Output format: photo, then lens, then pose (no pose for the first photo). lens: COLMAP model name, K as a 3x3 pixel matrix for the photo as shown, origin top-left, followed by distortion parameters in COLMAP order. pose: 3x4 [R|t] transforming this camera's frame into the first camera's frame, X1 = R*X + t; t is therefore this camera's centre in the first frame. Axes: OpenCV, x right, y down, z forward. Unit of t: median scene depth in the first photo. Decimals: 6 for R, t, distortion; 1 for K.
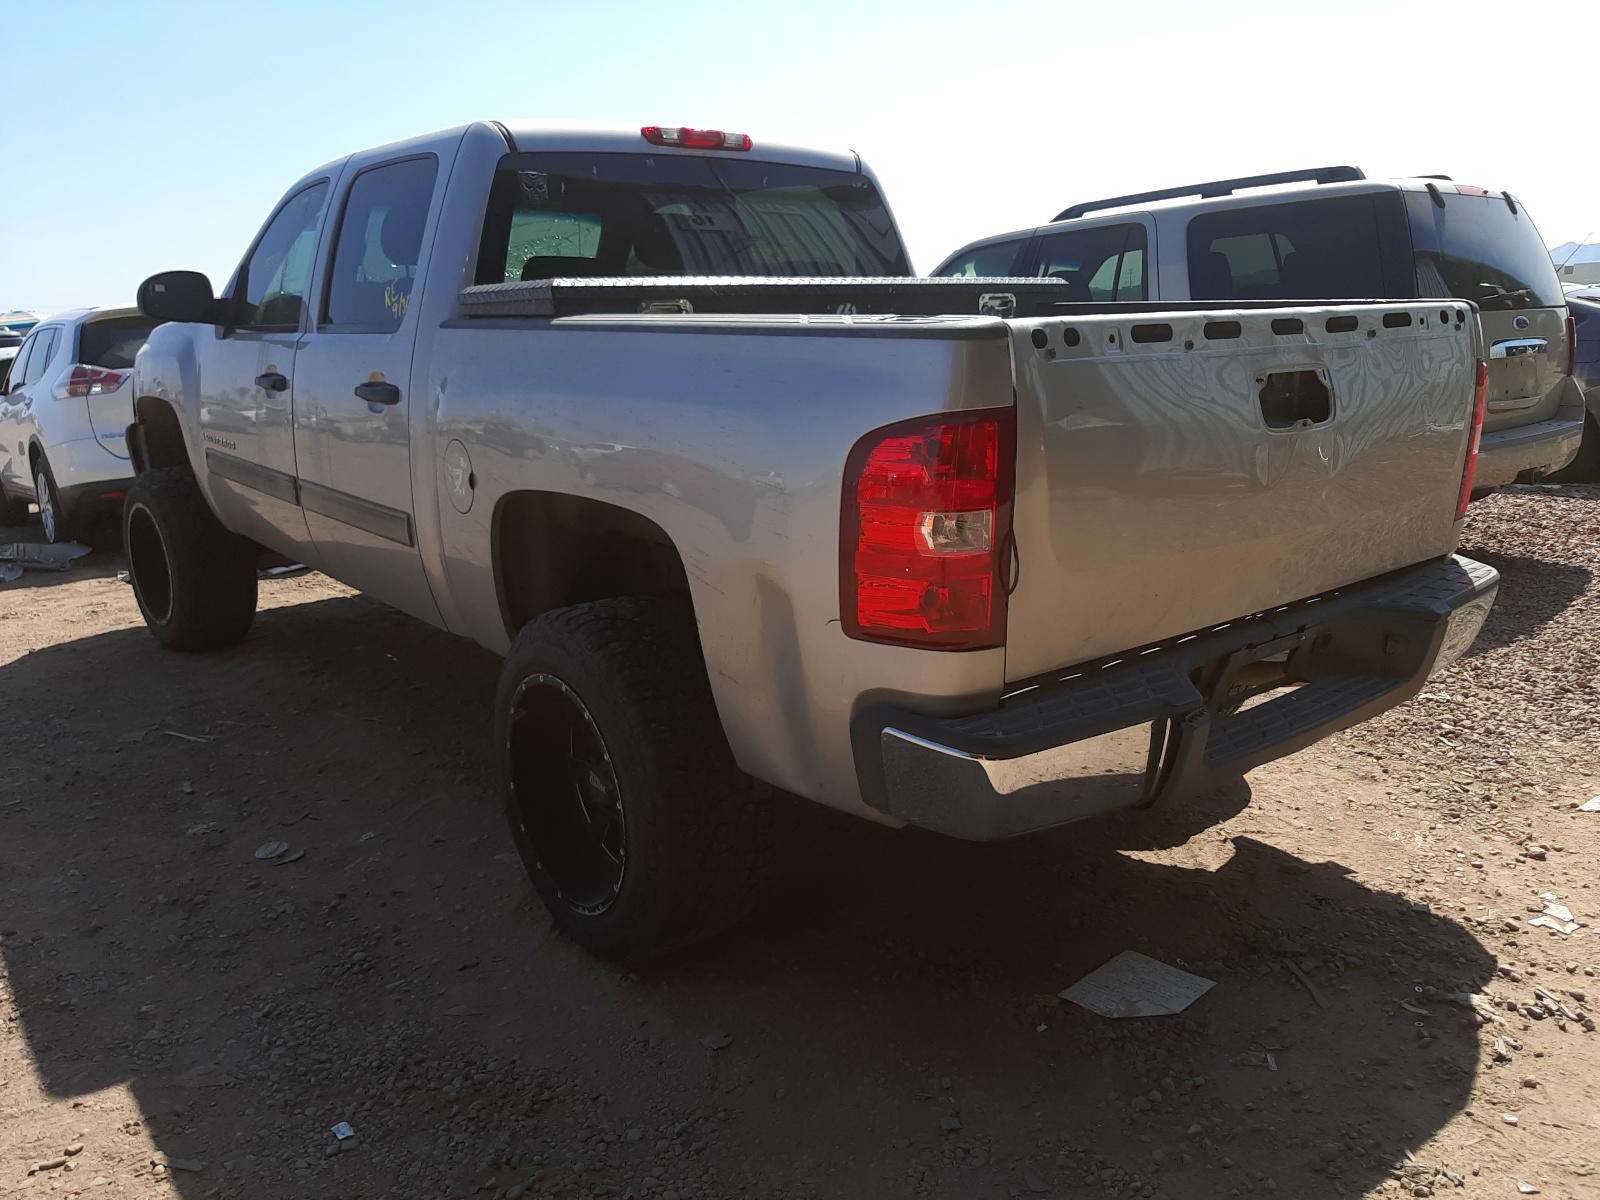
lens RADIAL K [[1247.3, 0, 802.4], [0, 1247.3, 606.4], [0, 0, 1]] dist [0.045820, -0.107718]
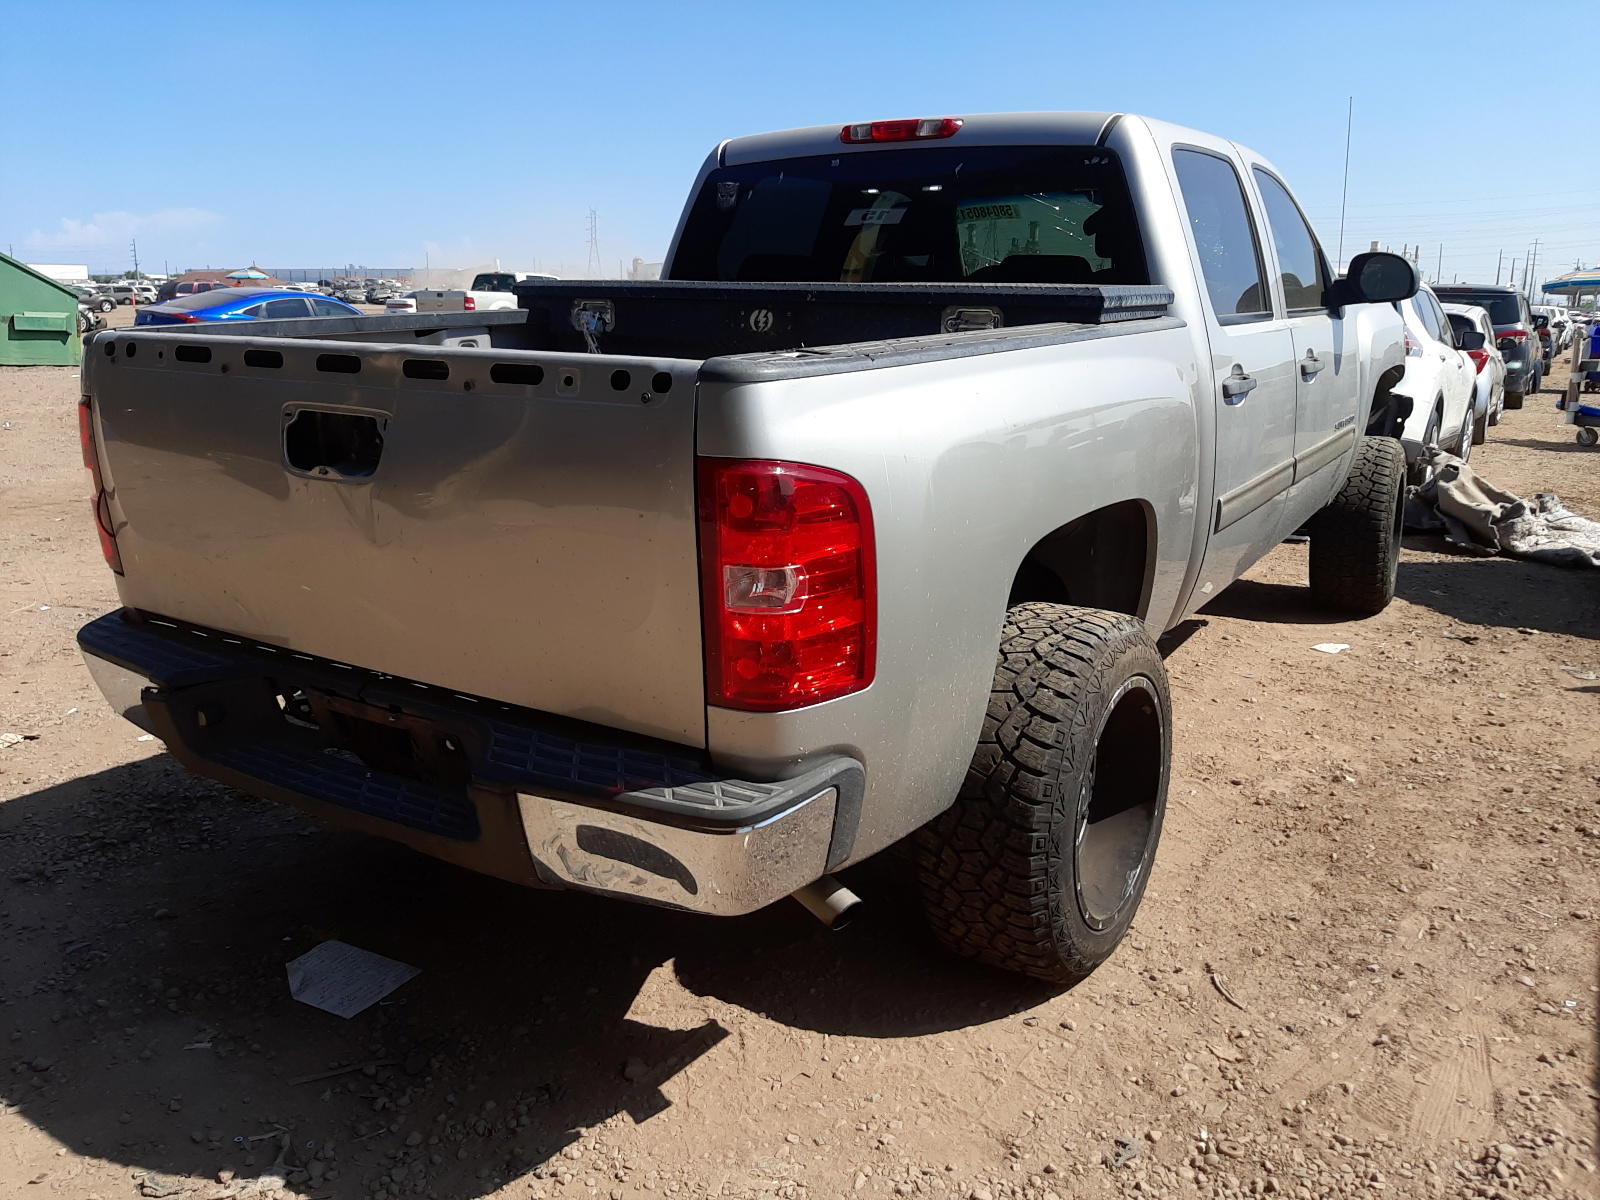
lens RADIAL K [[1247.3, 0, 803.8], [0, 1247.3, 594.5], [0, 0, 1]] dist [0.045820, -0.107718]
pose [[0.333702, 0.247665, -0.909563, 1.006529], [-0.222118, 0.958362, 0.179462, -0.219400], [0.916137, 0.142143, 0.374818, 0.728621]]
